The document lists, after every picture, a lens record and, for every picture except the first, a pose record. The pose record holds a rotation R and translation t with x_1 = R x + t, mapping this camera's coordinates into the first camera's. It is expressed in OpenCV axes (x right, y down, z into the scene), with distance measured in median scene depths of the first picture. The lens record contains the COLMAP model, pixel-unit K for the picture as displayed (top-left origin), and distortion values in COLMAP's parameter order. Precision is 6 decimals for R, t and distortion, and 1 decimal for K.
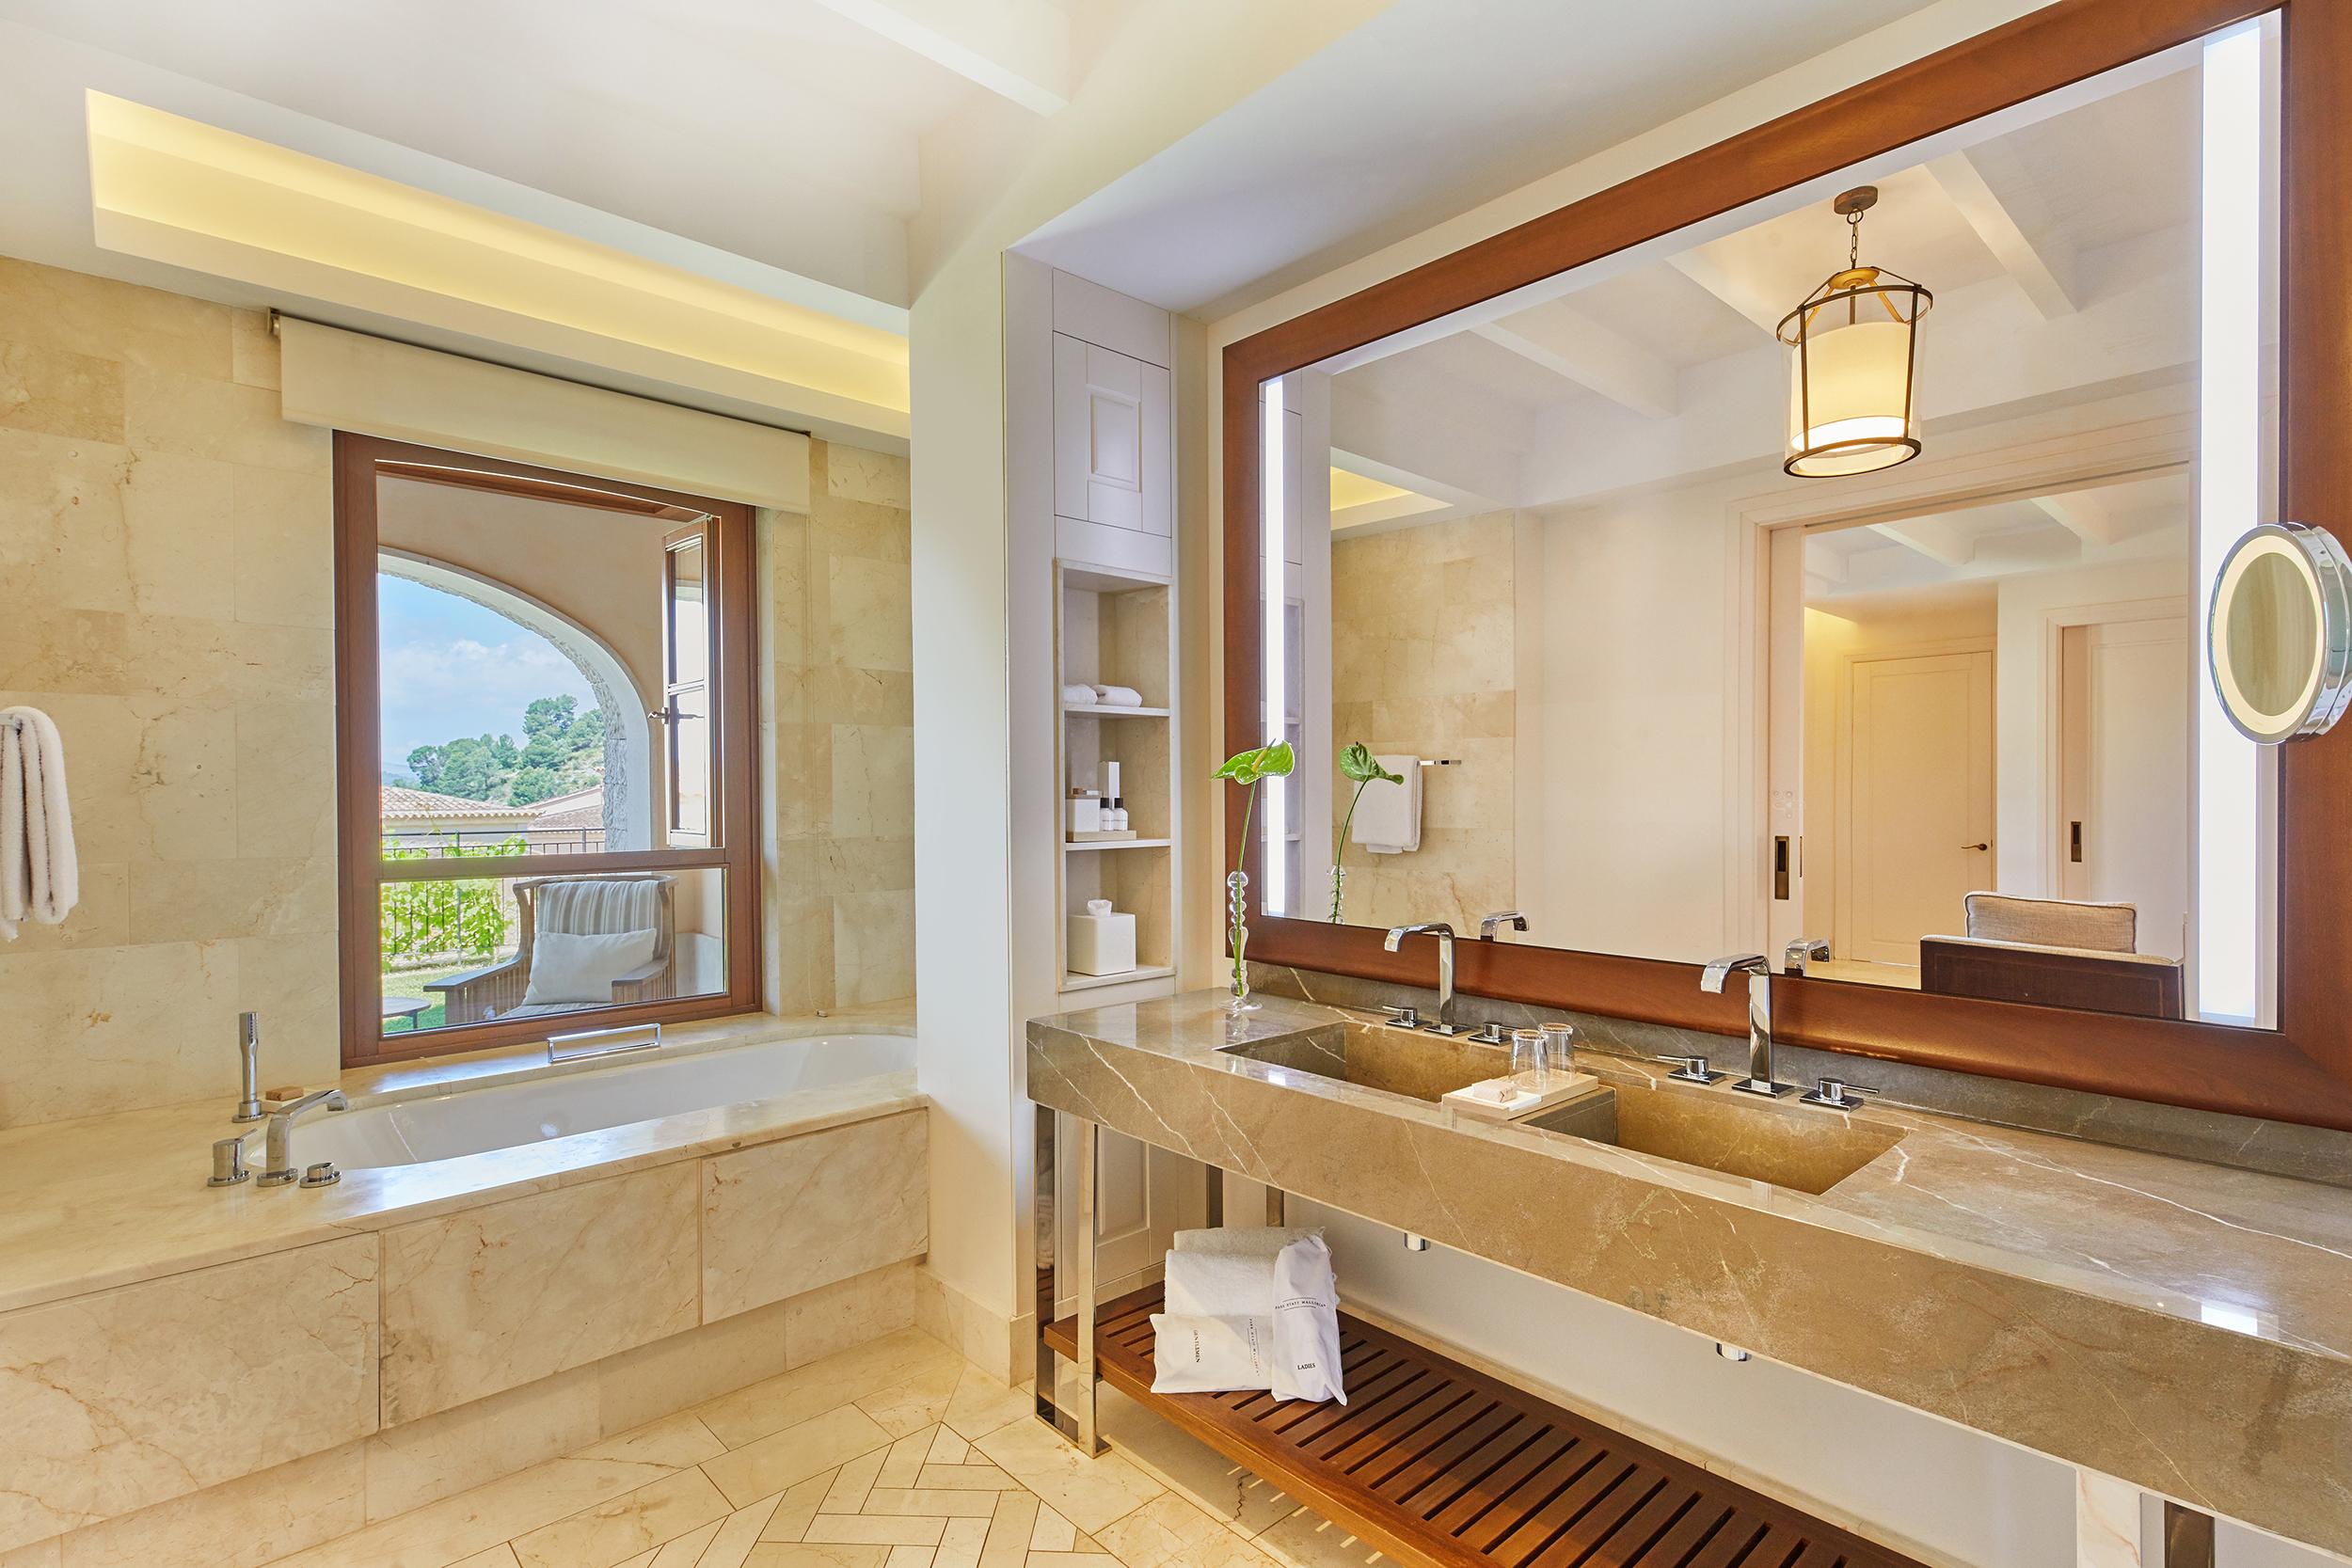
lens RADIAL K [[1134.1, 0, 1176.0], [0, 1134.1, 784.0], [0, 0, 1]] dist [0.000553, 0.000018]
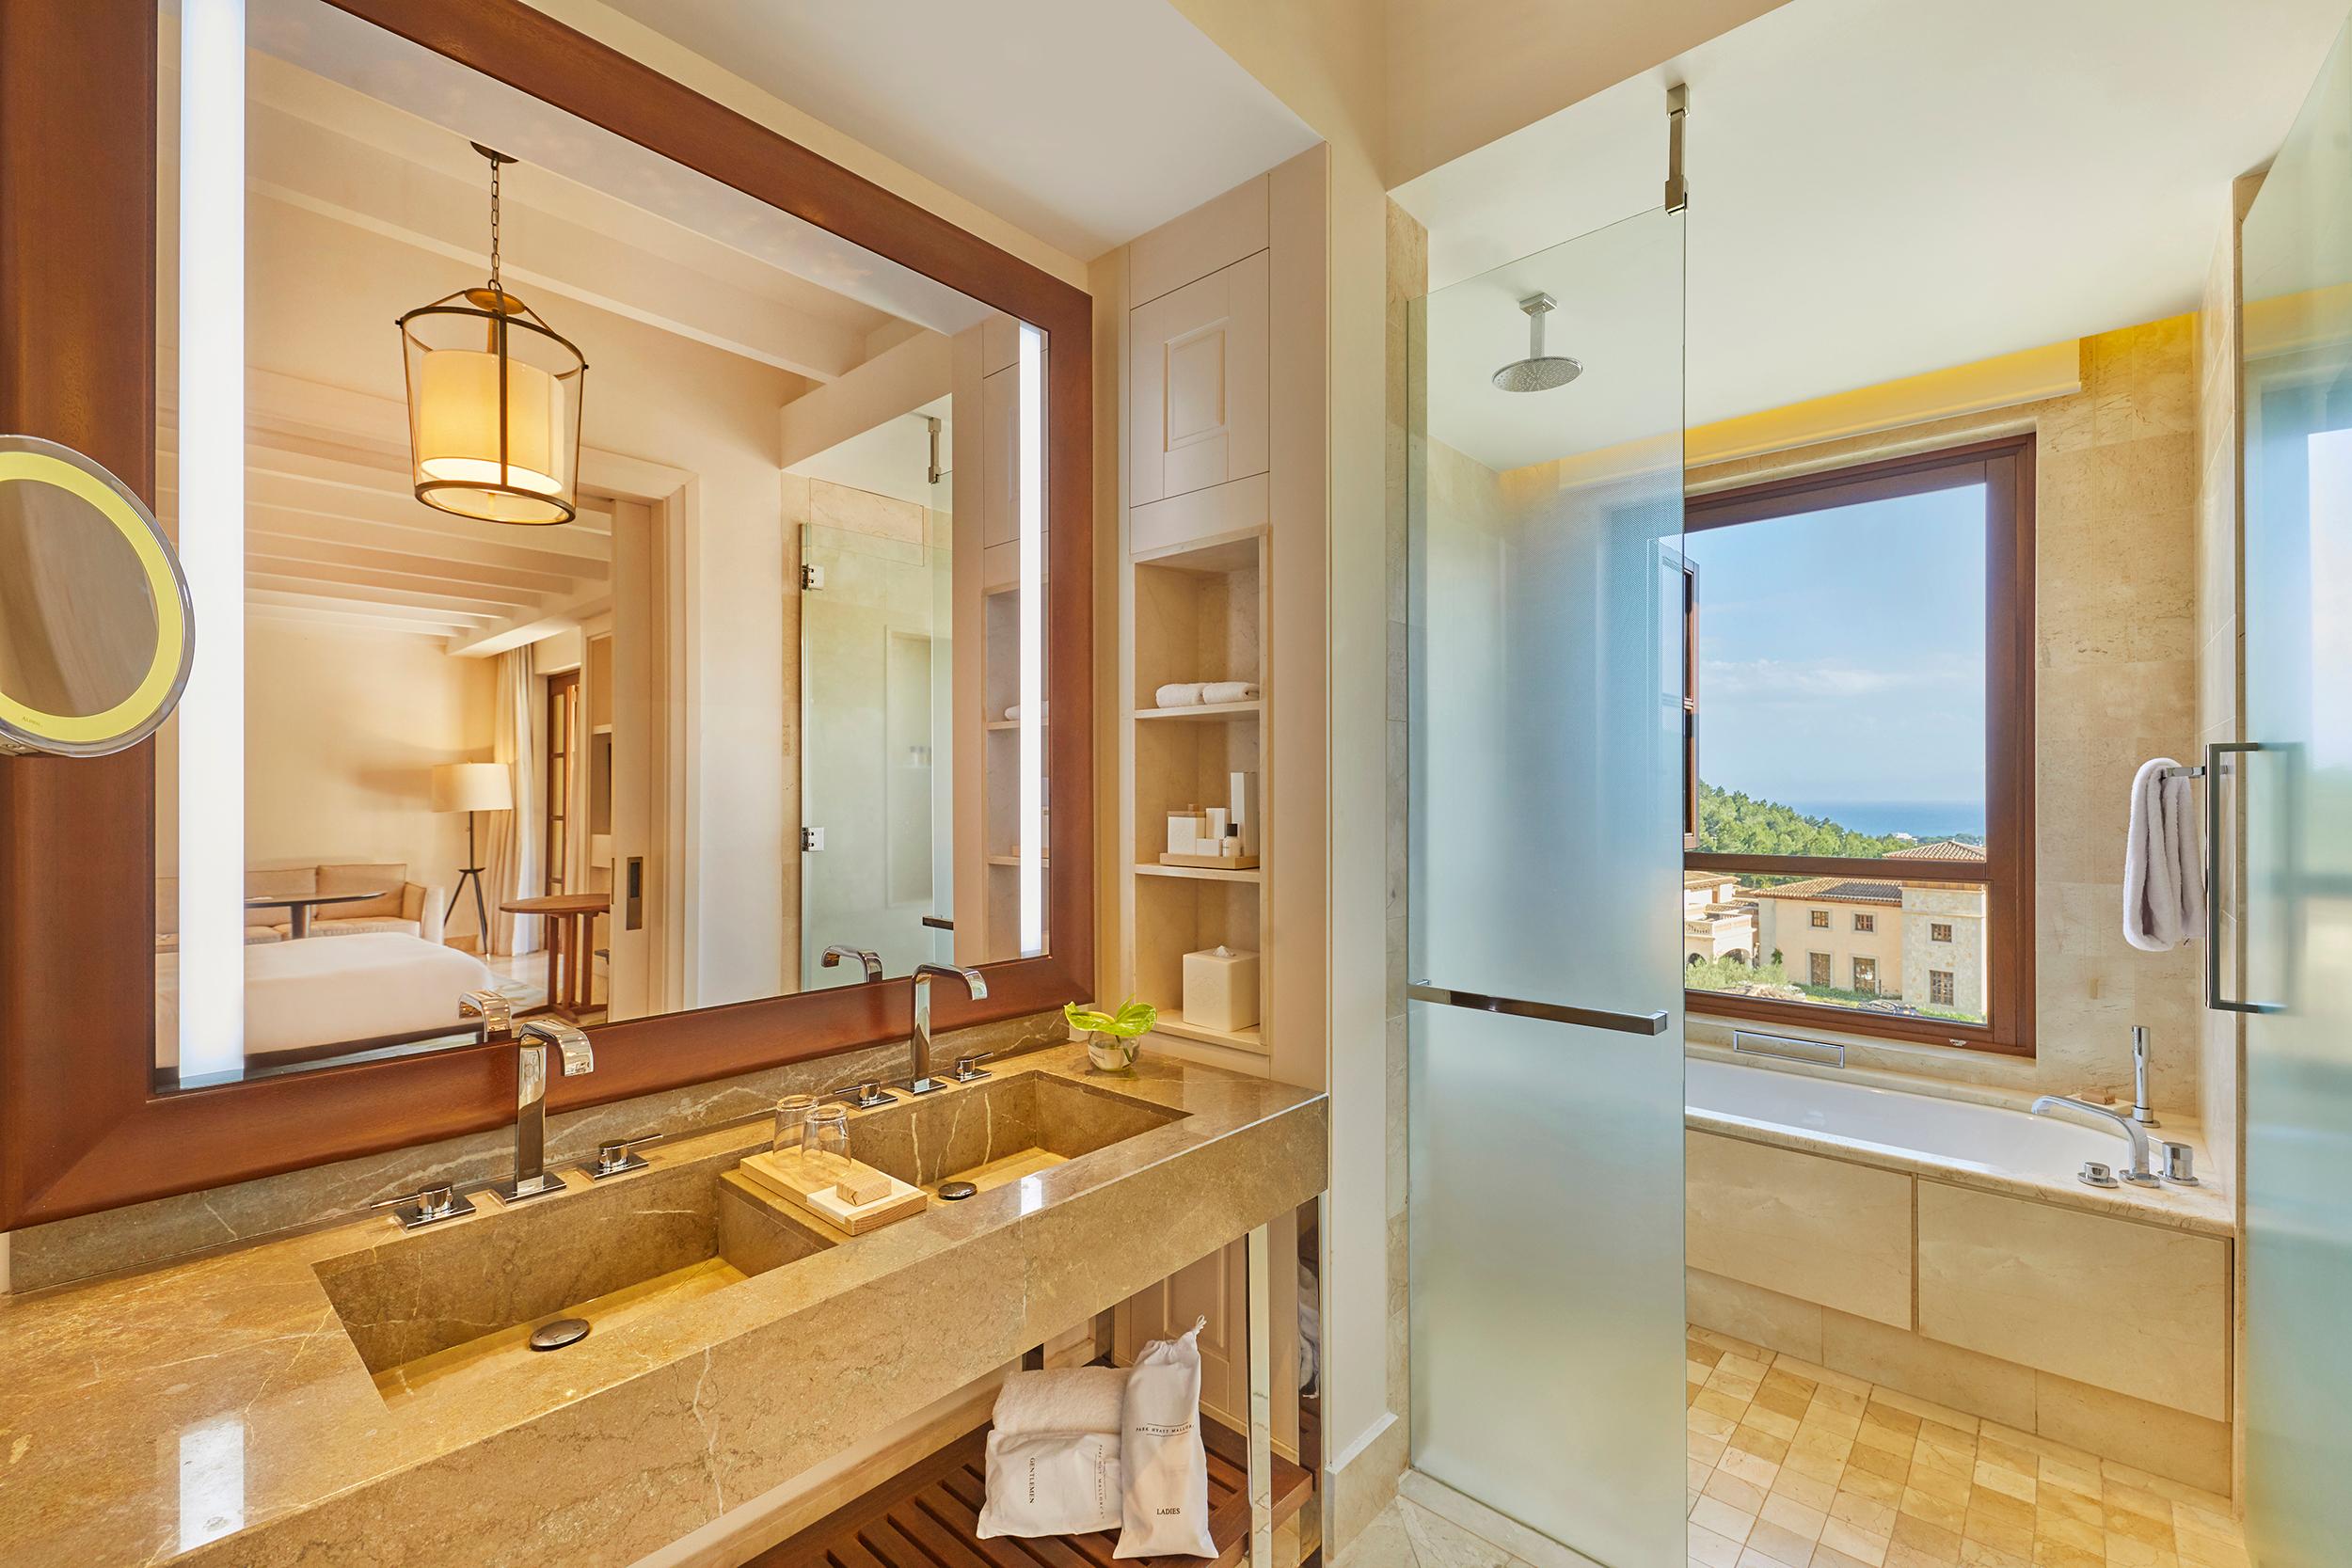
lens RADIAL K [[984.6, 0, 1176.0], [0, 984.6, 784.0], [0, 0, 1]] dist [-0.000928, -0.000057]
pose [[0.102377, 0.003940, -0.994738, 0.651654], [0.020225, 0.999777, 0.006041, -0.016777], [0.994540, -0.020737, 0.102275, 0.893214]]
